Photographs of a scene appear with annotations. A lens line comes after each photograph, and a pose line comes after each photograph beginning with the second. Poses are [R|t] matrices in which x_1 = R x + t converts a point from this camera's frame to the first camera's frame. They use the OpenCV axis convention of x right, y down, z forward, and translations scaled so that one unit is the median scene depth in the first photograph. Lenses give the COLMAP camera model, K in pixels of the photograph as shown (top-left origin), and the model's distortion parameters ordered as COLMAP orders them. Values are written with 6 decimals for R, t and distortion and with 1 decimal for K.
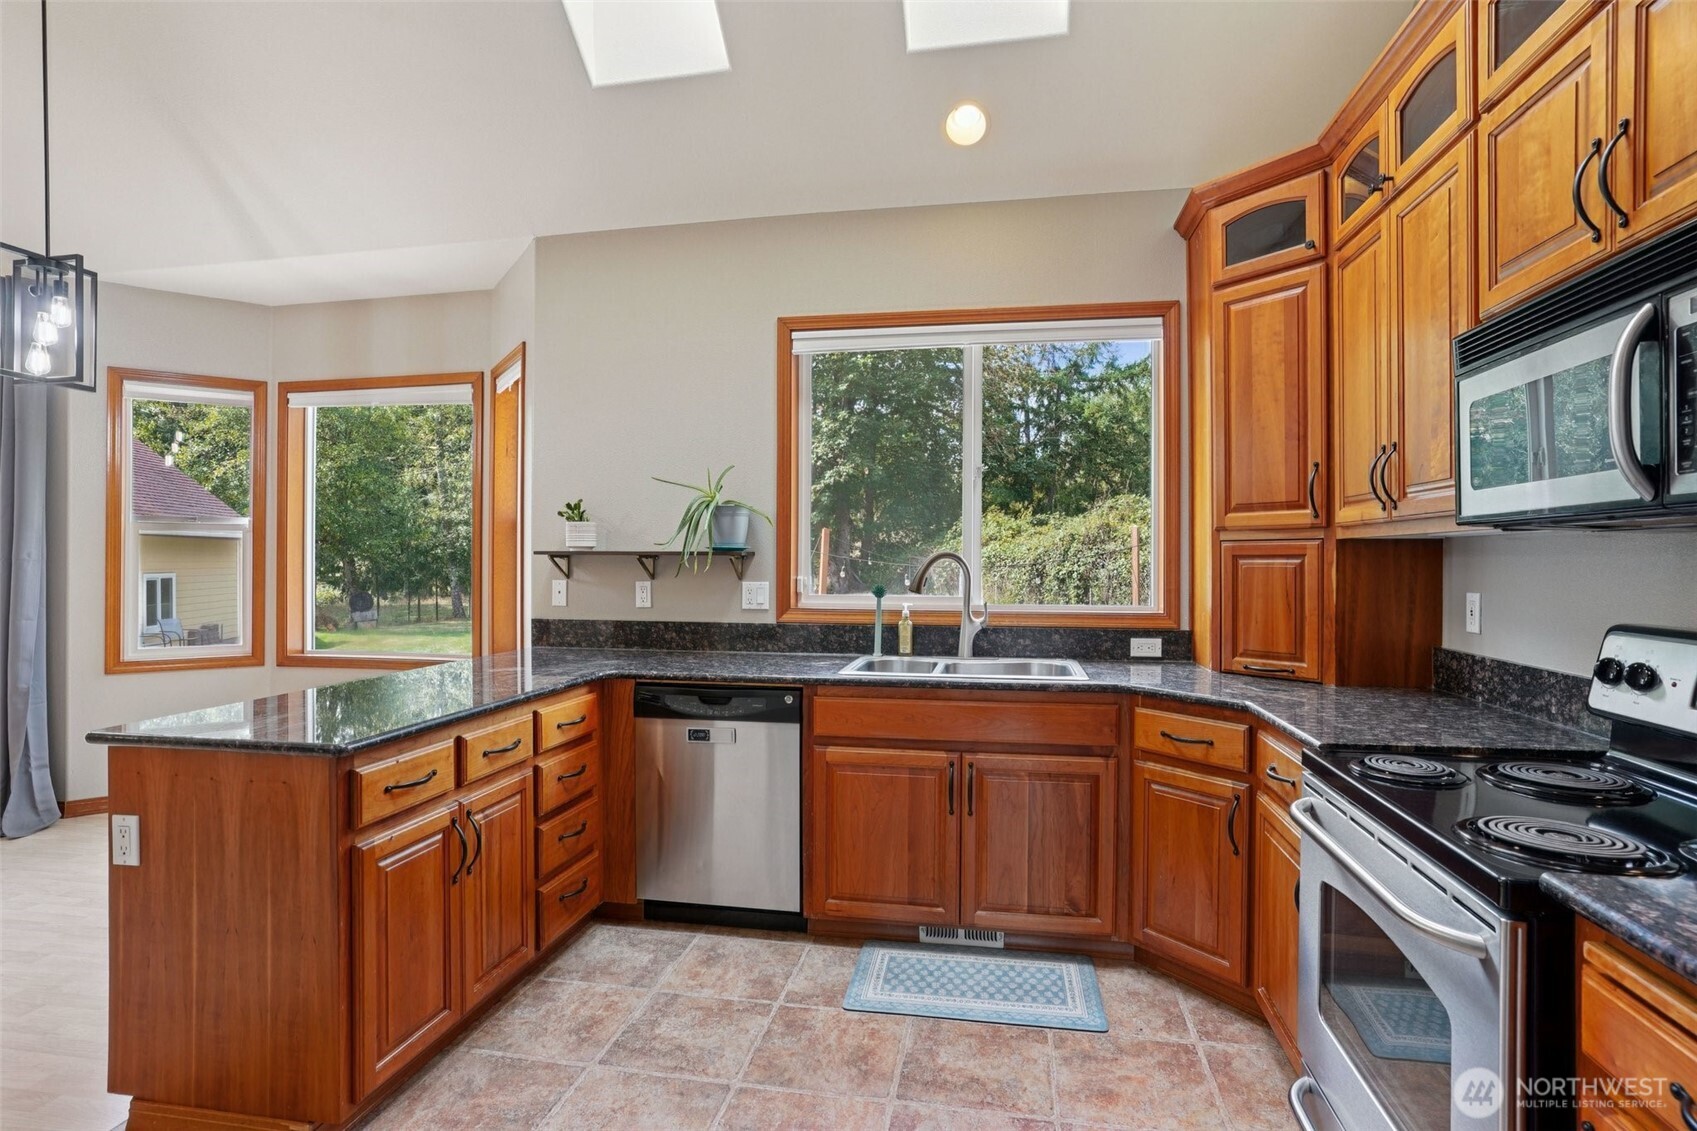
lens RADIAL K [[847.0, 0, 854.3], [0, 847.0, 559.1], [0, 0, 1]] dist [-0.078543, 0.047856]
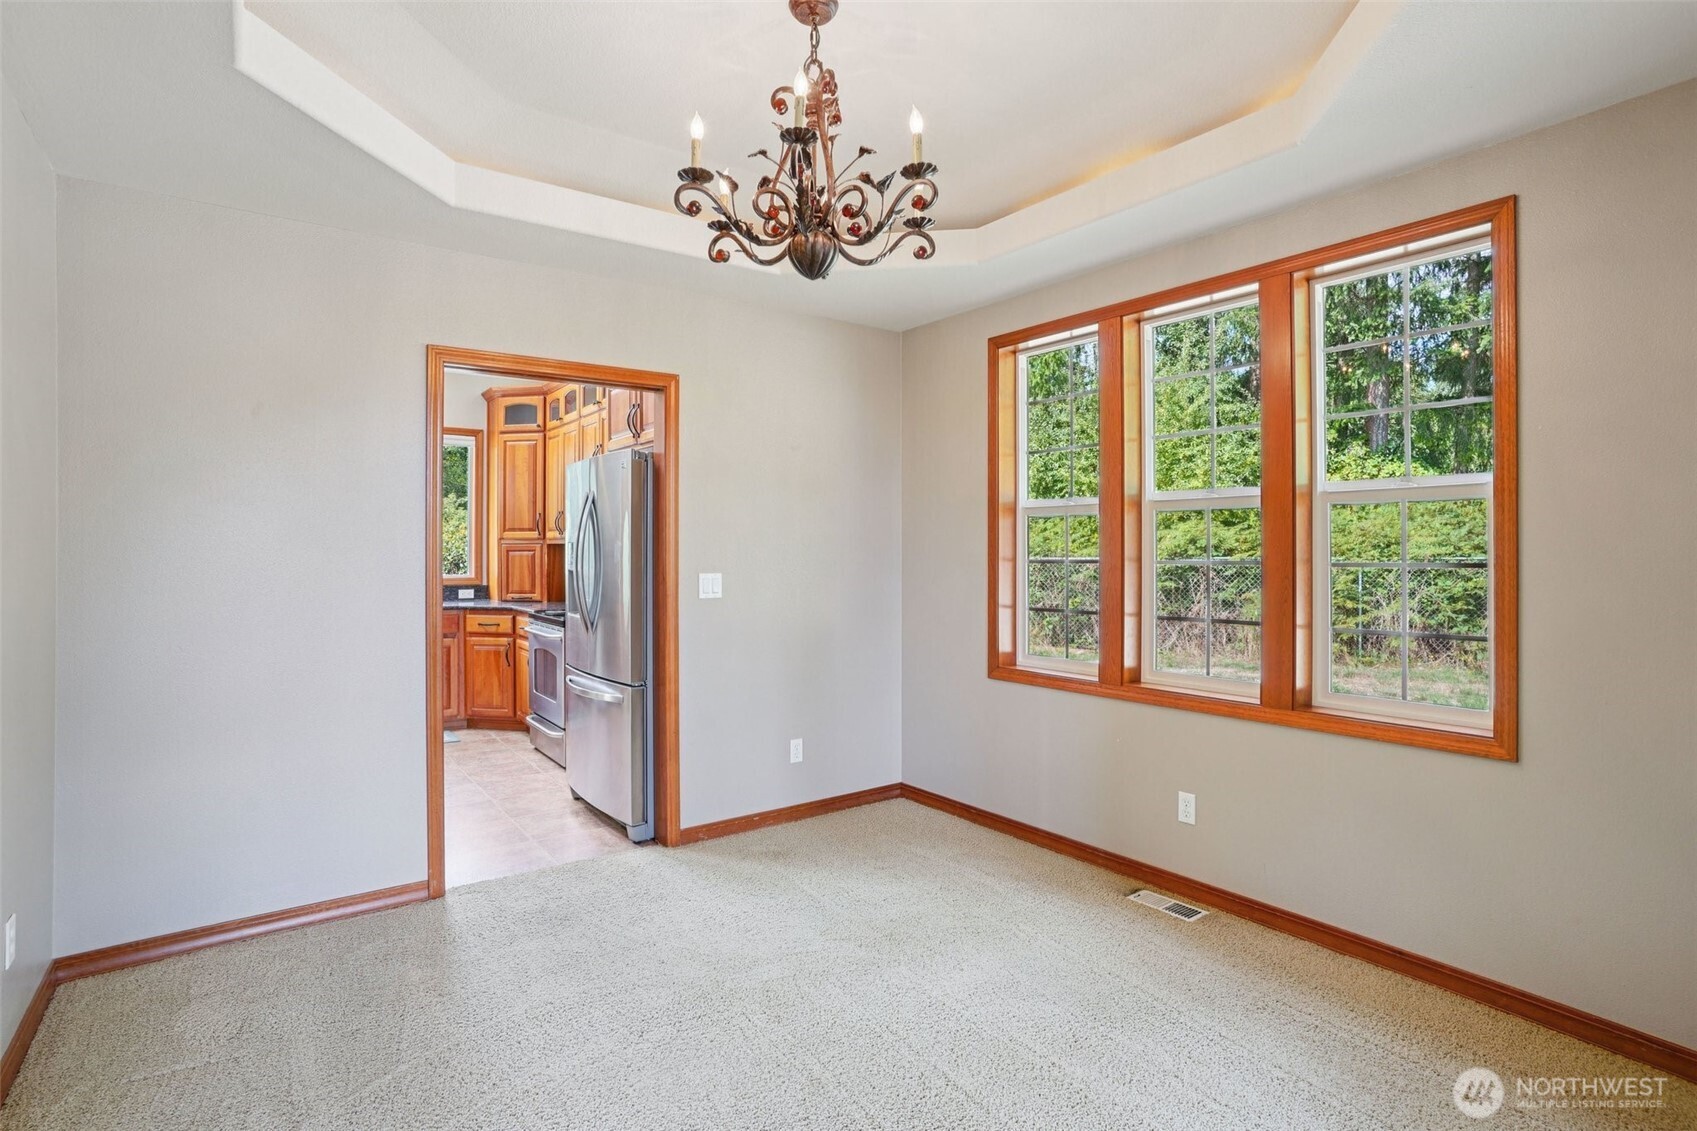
lens RADIAL K [[847.0, 0, 854.3], [0, 847.0, 559.1], [0, 0, 1]] dist [-0.078543, 0.047856]
pose [[0.682596, -0.002592, 0.730792, -0.622685], [-0.000849, 0.999990, 0.004340, 0.009772], [-0.730796, -0.003583, 0.682587, -1.373247]]
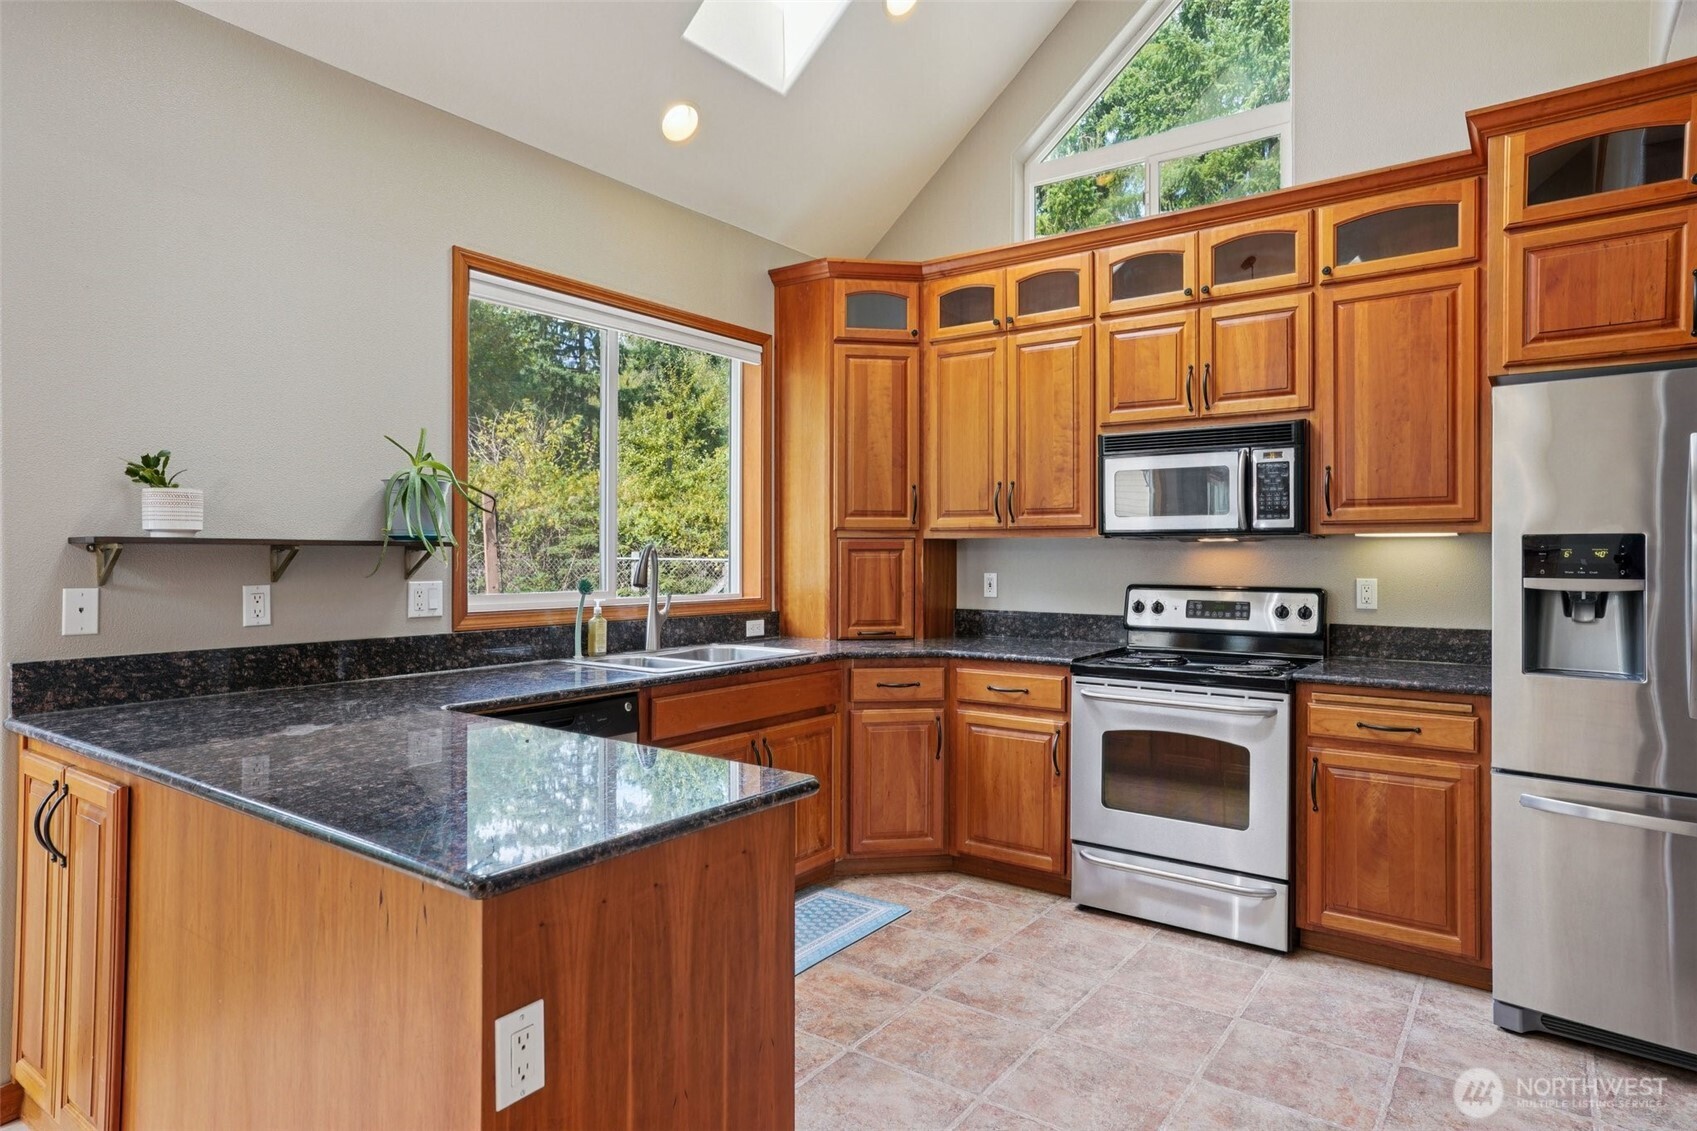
lens RADIAL K [[976.8, 0, 845.0], [0, 976.8, 550.8], [0, 0, 1]] dist [-0.015206, 0.000607]
pose [[0.428982, 0.002772, 0.903309, -0.996158], [-0.001450, 0.999996, -0.002380, 0.001443], [-0.903312, -0.000289, 0.428984, 0.370289]]
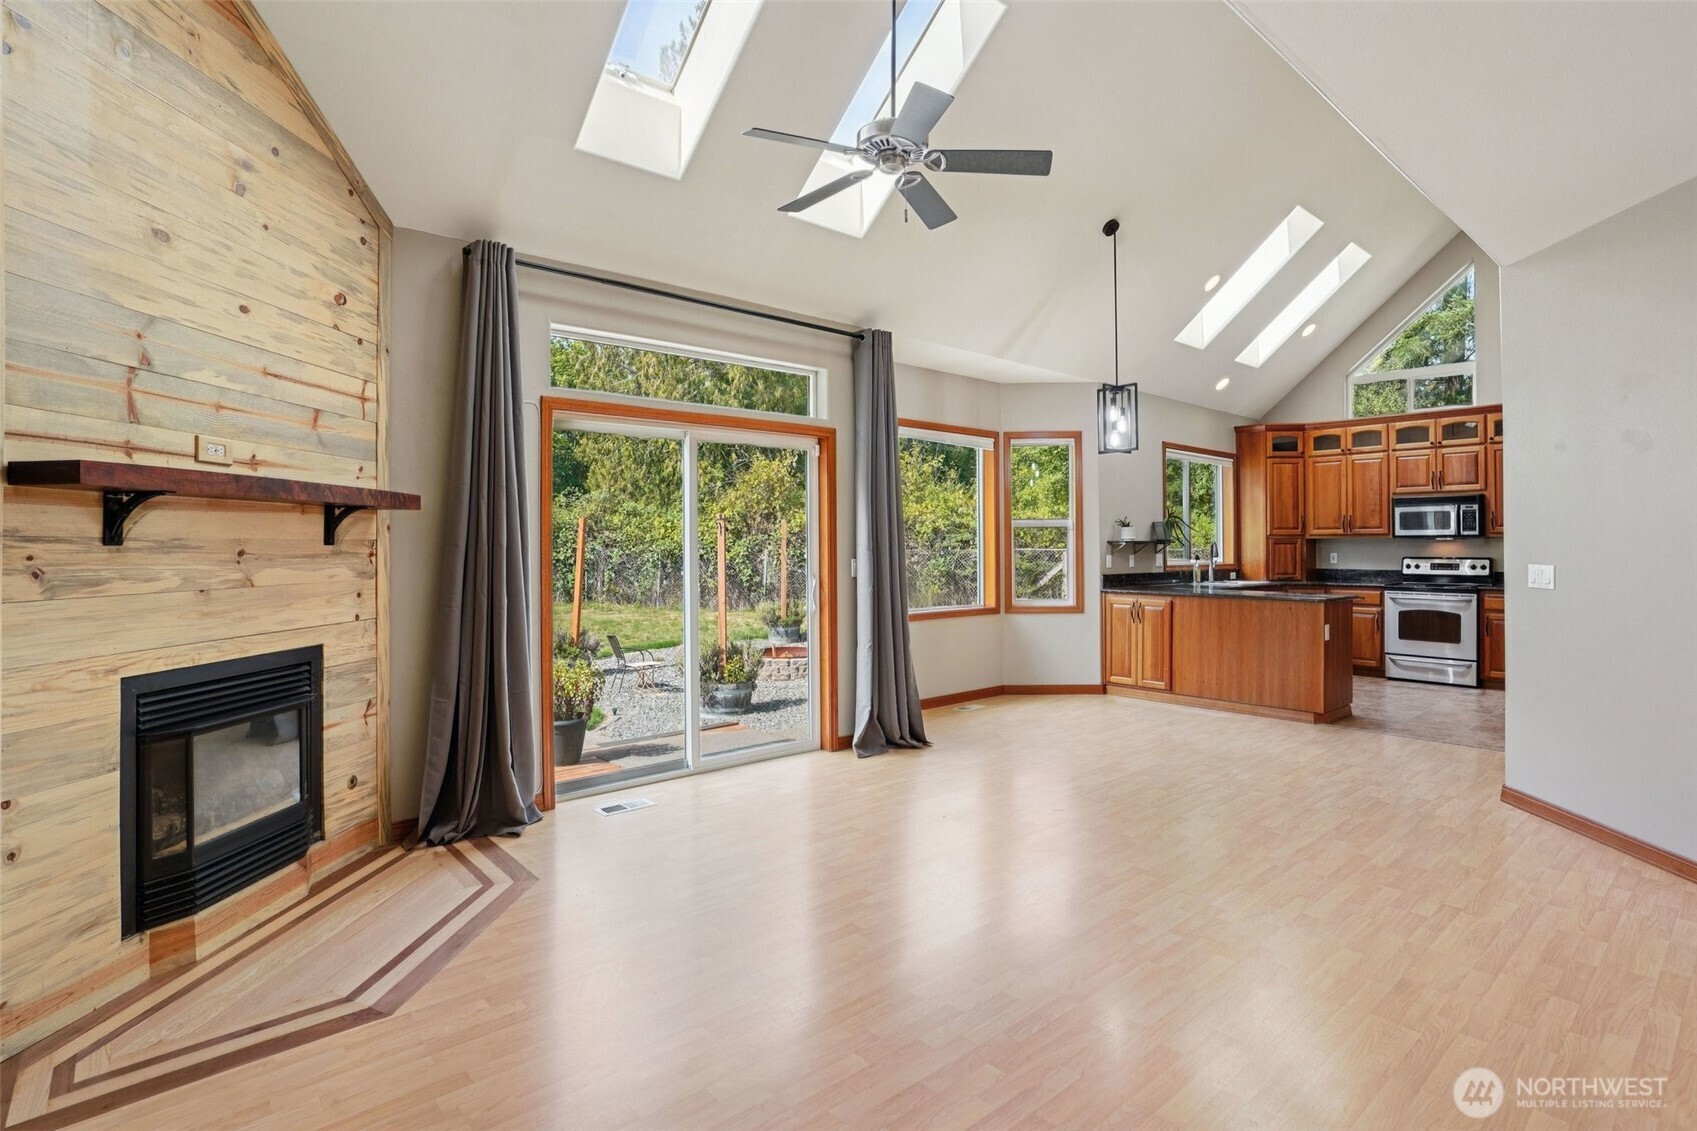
lens RADIAL K [[877.4, 0, 855.9], [0, 877.4, 538.7], [0, 0, 1]] dist [-0.001813, 0.000153]
pose [[0.592353, 0.004637, 0.805665, -3.396682], [0.002699, 0.999966, -0.007740, -0.000281], [-0.805674, 0.006759, 0.592320, 0.322877]]
